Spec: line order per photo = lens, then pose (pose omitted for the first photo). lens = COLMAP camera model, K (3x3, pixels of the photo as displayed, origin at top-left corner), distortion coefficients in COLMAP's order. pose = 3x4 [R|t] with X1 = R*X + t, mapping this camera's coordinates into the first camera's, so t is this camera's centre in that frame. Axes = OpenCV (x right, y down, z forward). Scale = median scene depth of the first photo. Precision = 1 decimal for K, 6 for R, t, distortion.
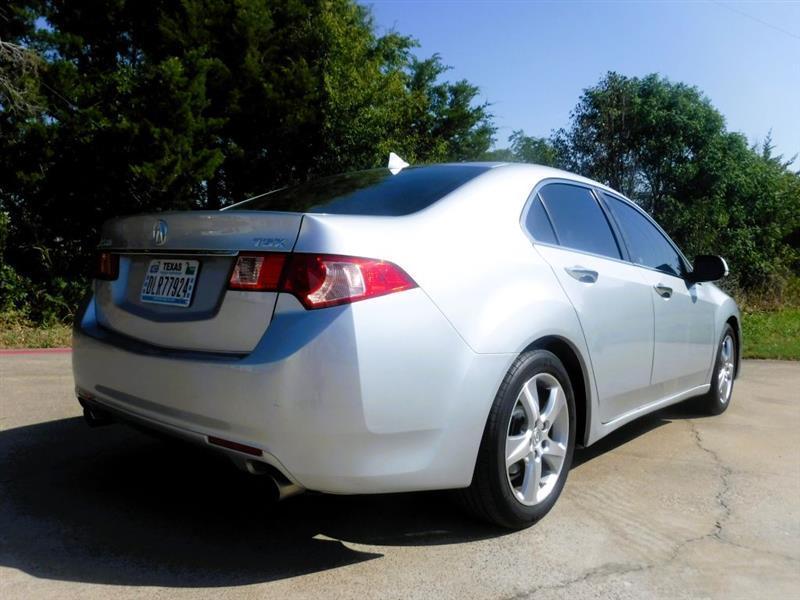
lens RADIAL K [[661.6, 0, 429.0], [0, 661.6, 288.0], [0, 0, 1]] dist [-0.071862, 0.015436]
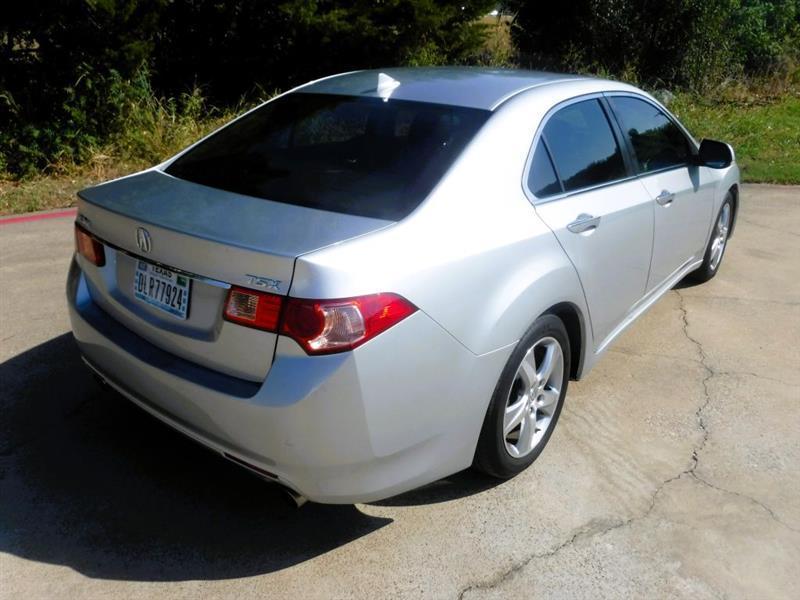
lens RADIAL K [[661.6, 0, 429.0], [0, 661.6, 288.0], [0, 0, 1]] dist [-0.071862, 0.015436]
pose [[0.999646, -0.024732, 0.009852, -0.008730], [0.019776, 0.937606, 0.347136, -0.323783], [-0.017823, -0.346818, 0.937763, 0.079487]]
